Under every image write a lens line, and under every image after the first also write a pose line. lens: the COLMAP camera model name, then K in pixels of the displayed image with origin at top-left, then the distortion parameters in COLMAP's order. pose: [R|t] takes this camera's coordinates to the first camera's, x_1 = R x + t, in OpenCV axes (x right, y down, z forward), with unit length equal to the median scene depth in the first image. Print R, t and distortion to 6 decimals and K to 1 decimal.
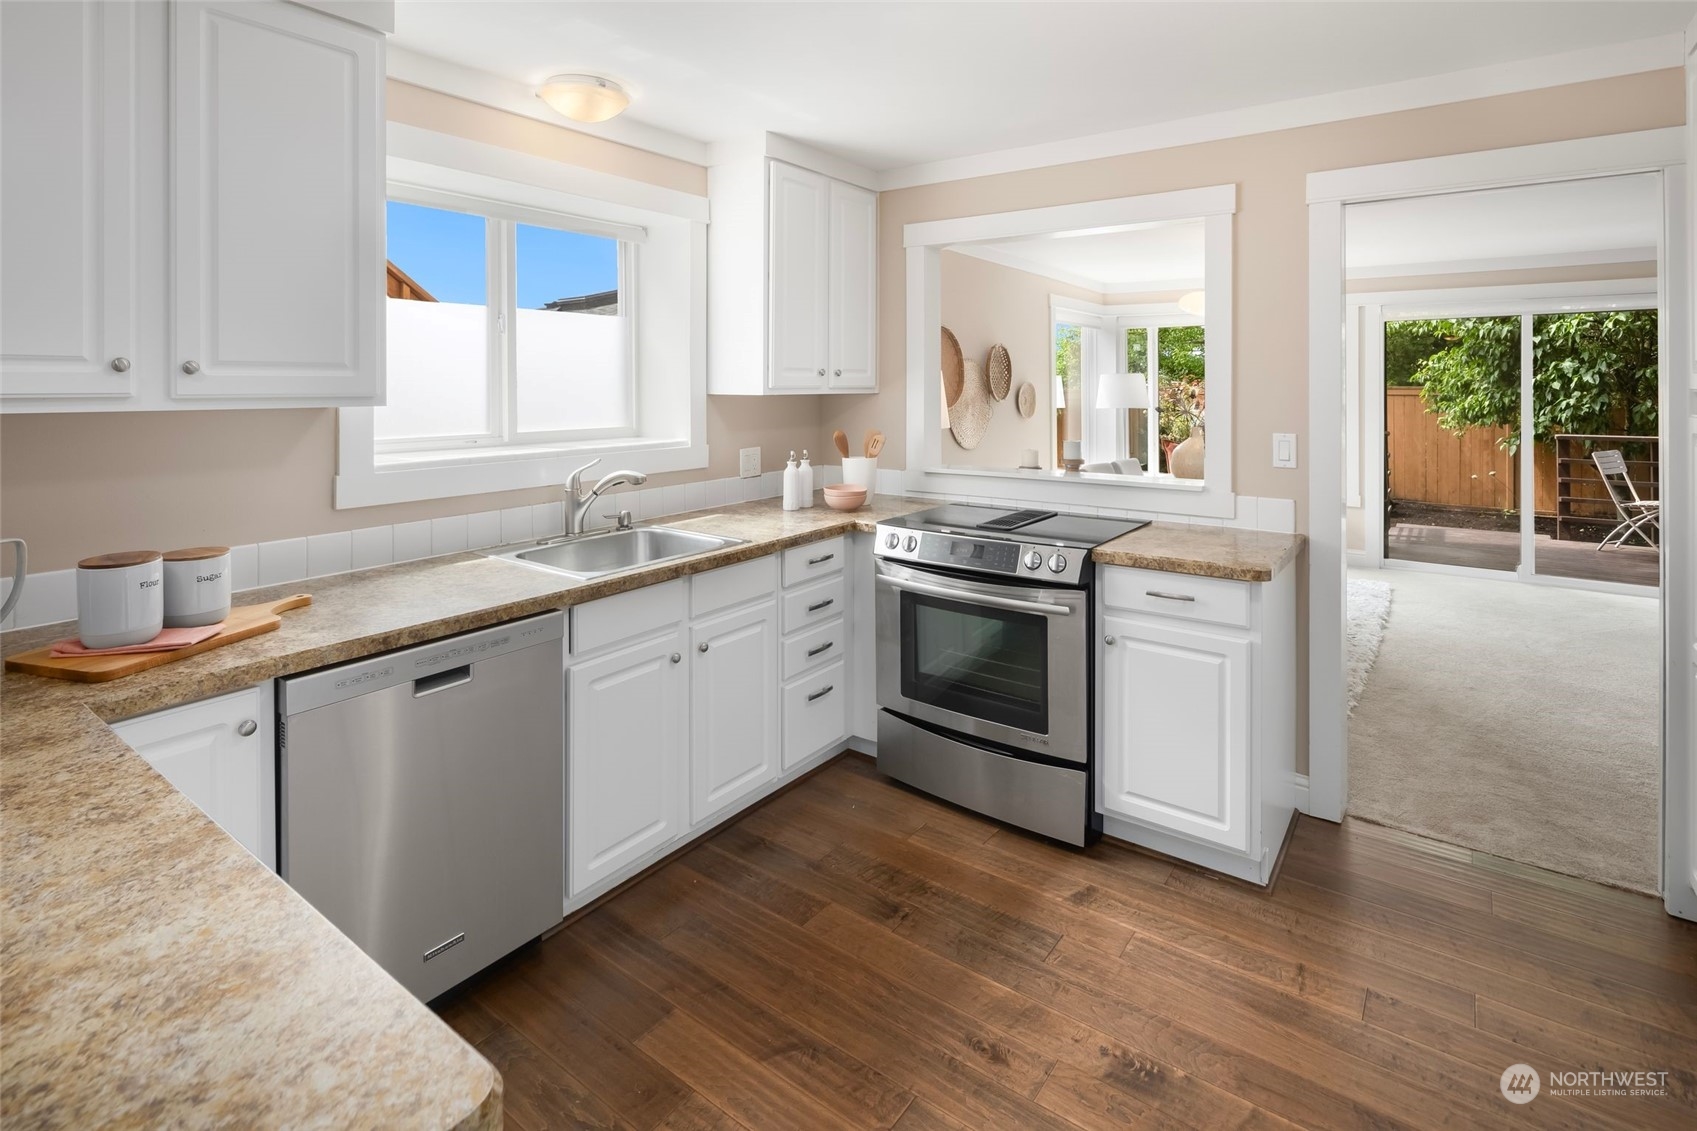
lens RADIAL K [[836.4, 0, 847.8], [0, 836.4, 377.6], [0, 0, 1]] dist [0.000468, -0.002274]
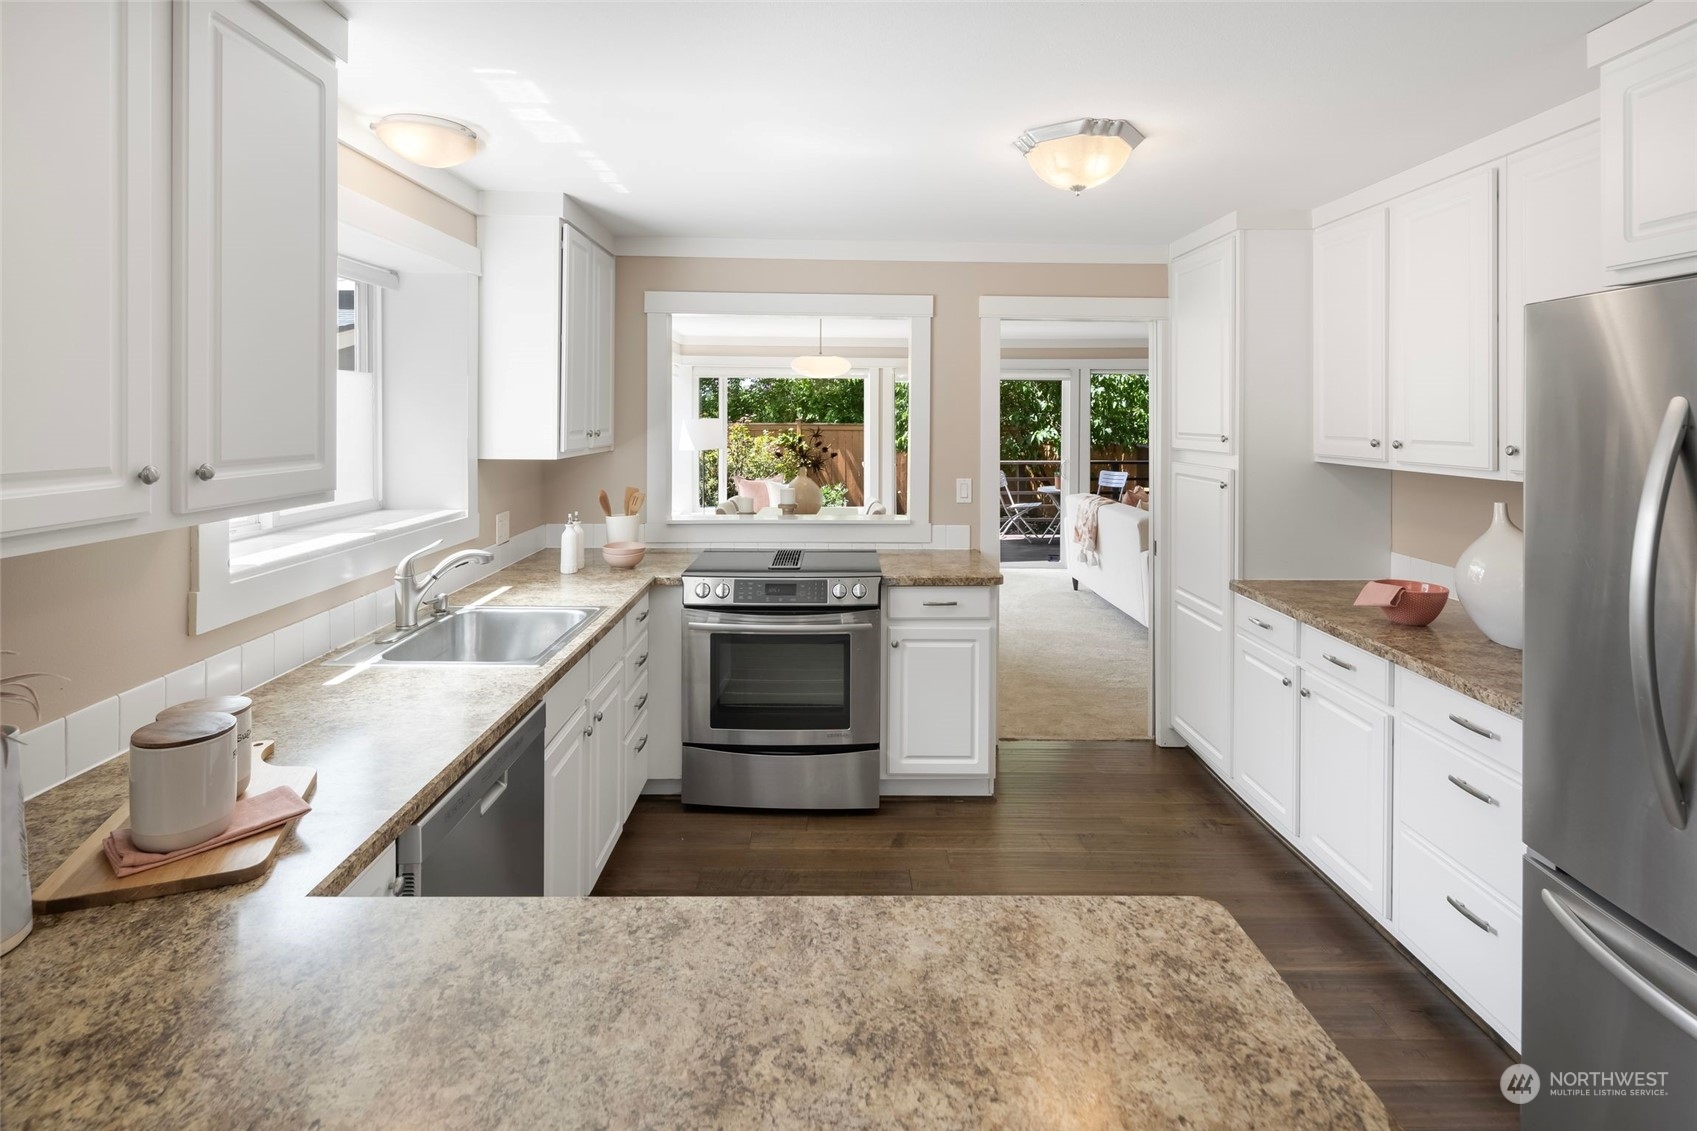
lens RADIAL K [[829.8, 0, 849.5], [0, 829.8, 407.4], [0, 0, 1]] dist [0.000681, -0.000919]
pose [[0.793807, 0.009169, 0.608100, -0.510029], [-0.009180, 0.999953, -0.003093, -0.049488], [-0.608100, -0.003127, 0.793854, 0.012146]]
